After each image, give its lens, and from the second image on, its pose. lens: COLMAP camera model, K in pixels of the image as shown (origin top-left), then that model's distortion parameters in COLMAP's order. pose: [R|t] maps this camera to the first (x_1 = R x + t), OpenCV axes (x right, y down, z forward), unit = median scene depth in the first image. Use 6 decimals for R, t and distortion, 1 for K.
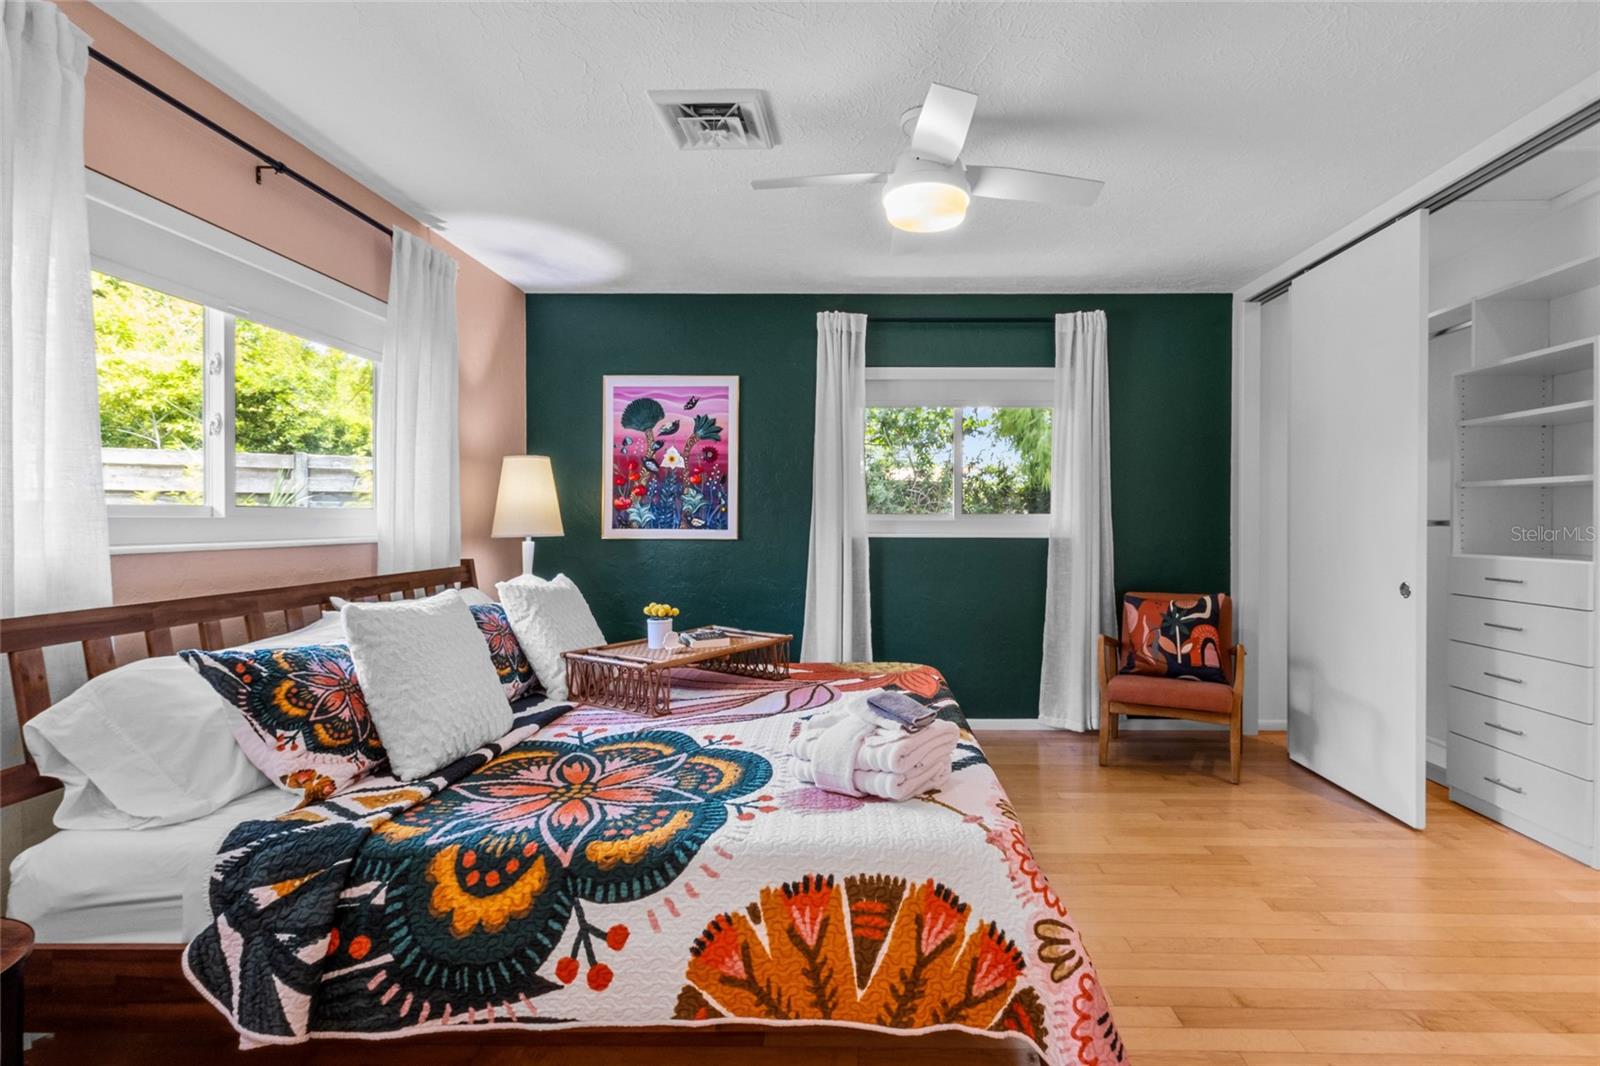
lens RADIAL K [[778.9, 0, 801.3], [0, 778.9, 529.2], [0, 0, 1]] dist [0.000740, -0.000494]
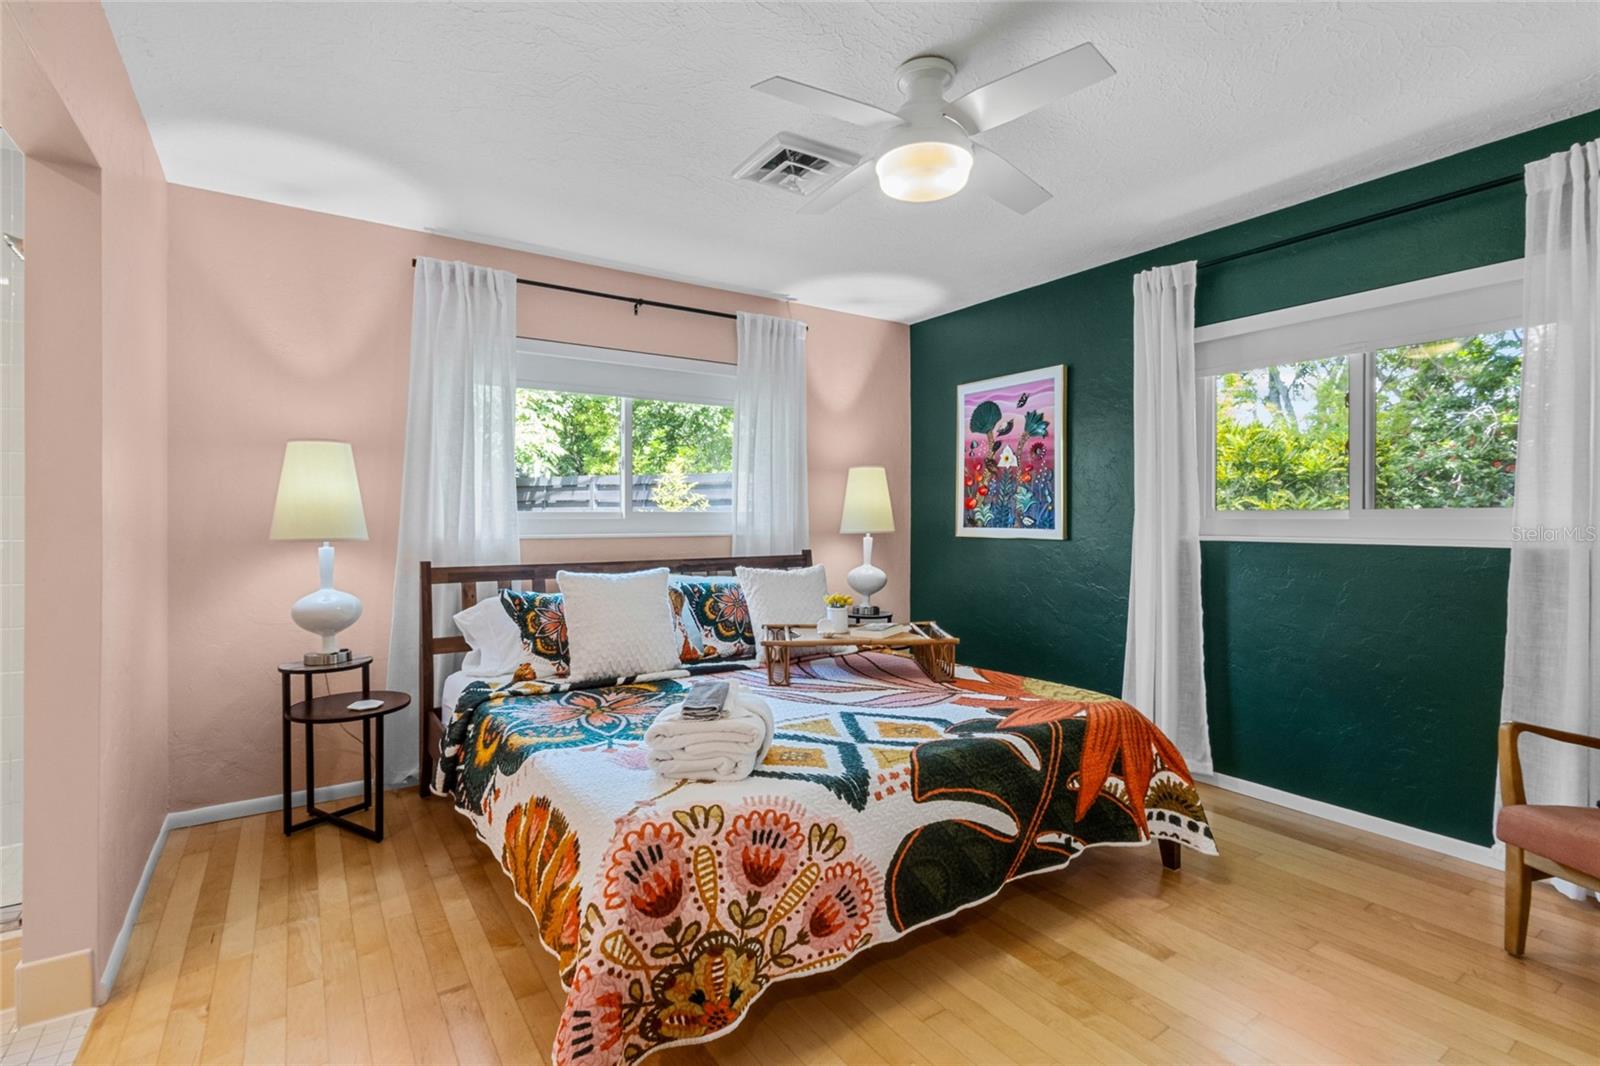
lens RADIAL K [[734.8, 0, 800.5], [0, 734.8, 524.4], [0, 0, 1]] dist [0.005014, 0.002330]
pose [[0.578707, 0.005051, -0.815520, 0.460899], [-0.007527, 0.999971, 0.000852, -0.003623], [0.815501, 0.005645, 0.578729, 0.235365]]
